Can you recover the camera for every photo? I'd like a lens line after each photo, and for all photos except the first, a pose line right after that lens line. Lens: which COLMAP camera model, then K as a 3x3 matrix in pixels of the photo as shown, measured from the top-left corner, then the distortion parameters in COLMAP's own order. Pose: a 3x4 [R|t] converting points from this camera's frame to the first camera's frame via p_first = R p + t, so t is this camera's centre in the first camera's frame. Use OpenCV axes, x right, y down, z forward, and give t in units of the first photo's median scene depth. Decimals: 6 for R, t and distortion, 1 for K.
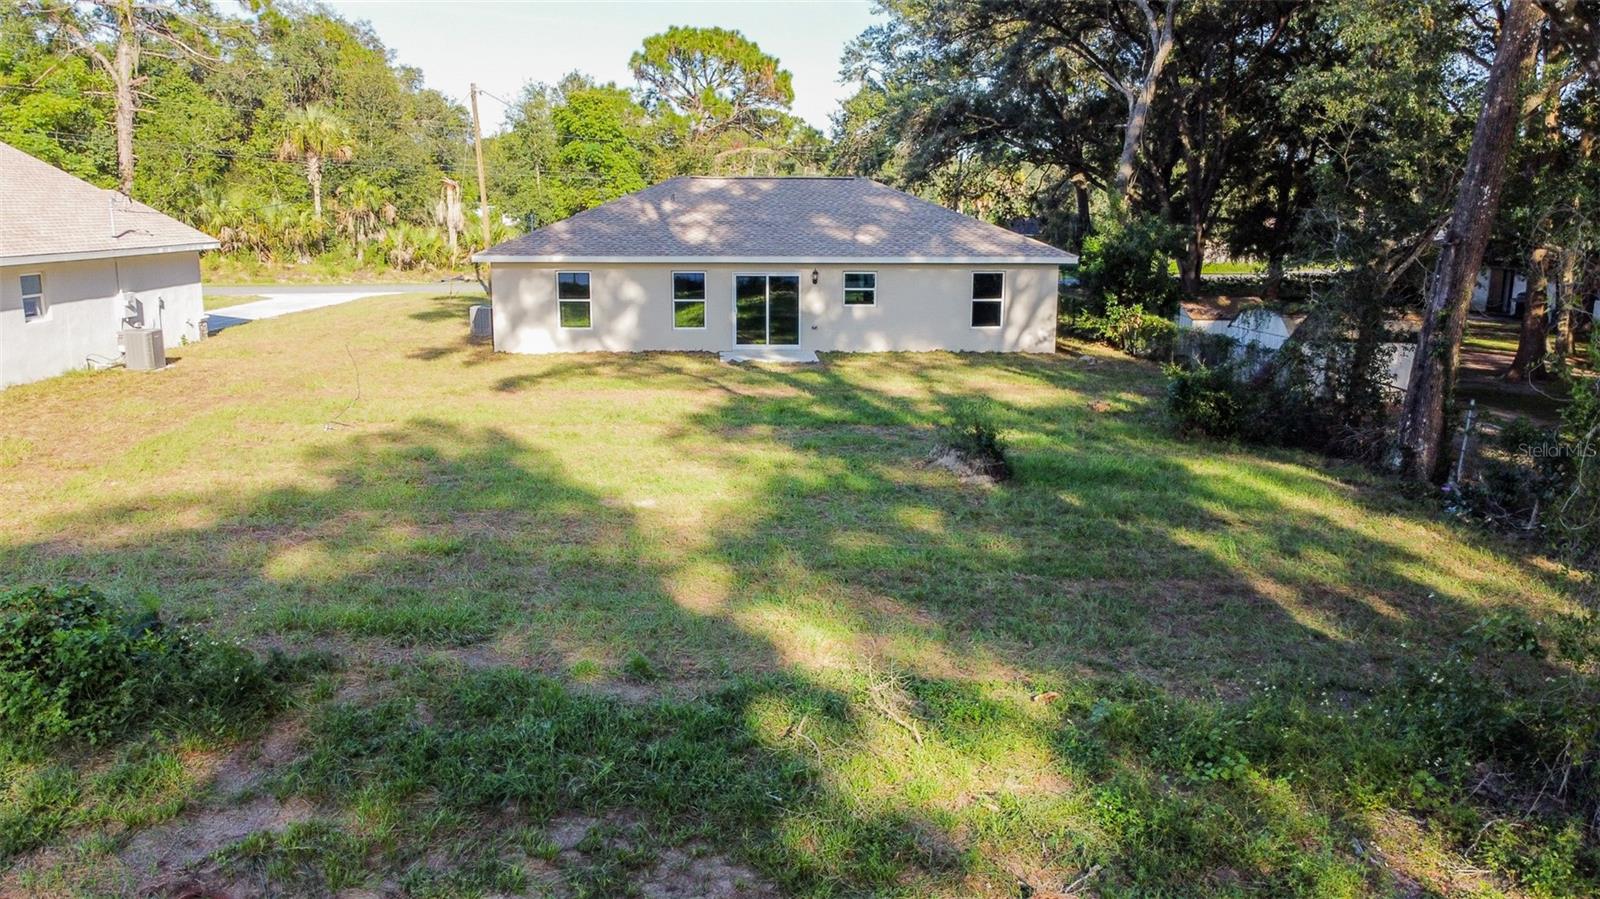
lens RADIAL K [[1221.6, 0, 800.0], [0, 1221.6, 449.5], [0, 0, 1]] dist [0.000889, -0.005364]
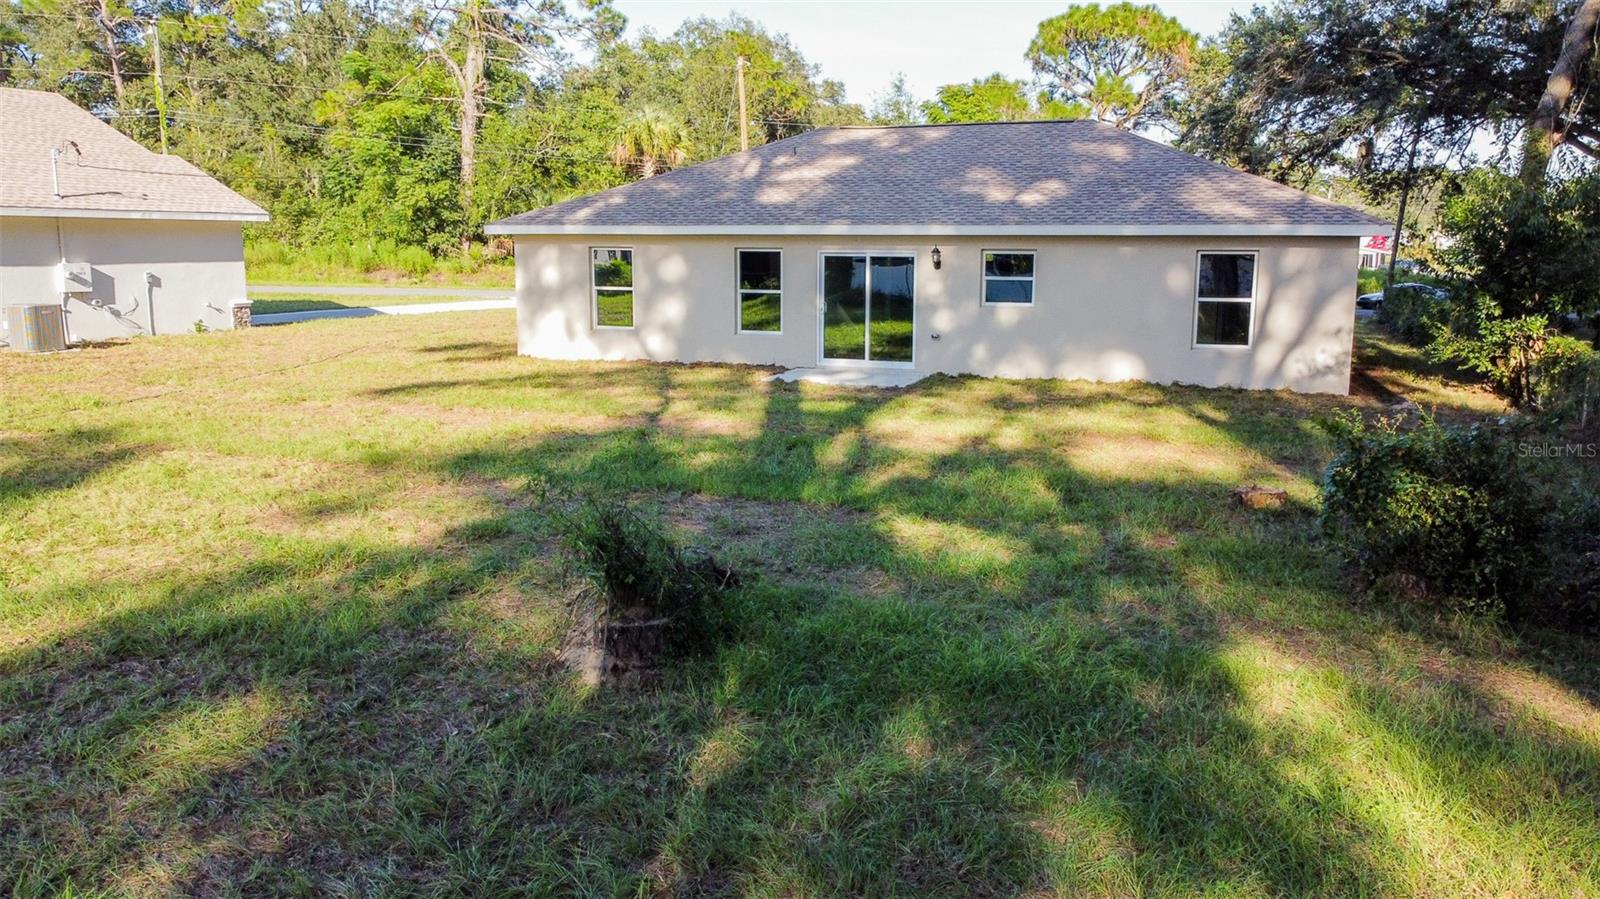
lens RADIAL K [[1221.6, 0, 800.0], [0, 1221.6, 449.5], [0, 0, 1]] dist [0.000889, -0.005364]
pose [[0.911011, 0.068405, -0.406669, 0.204357], [-0.081407, 0.996572, -0.014735, -0.024075], [0.404267, 0.046529, 0.913457, 0.370736]]
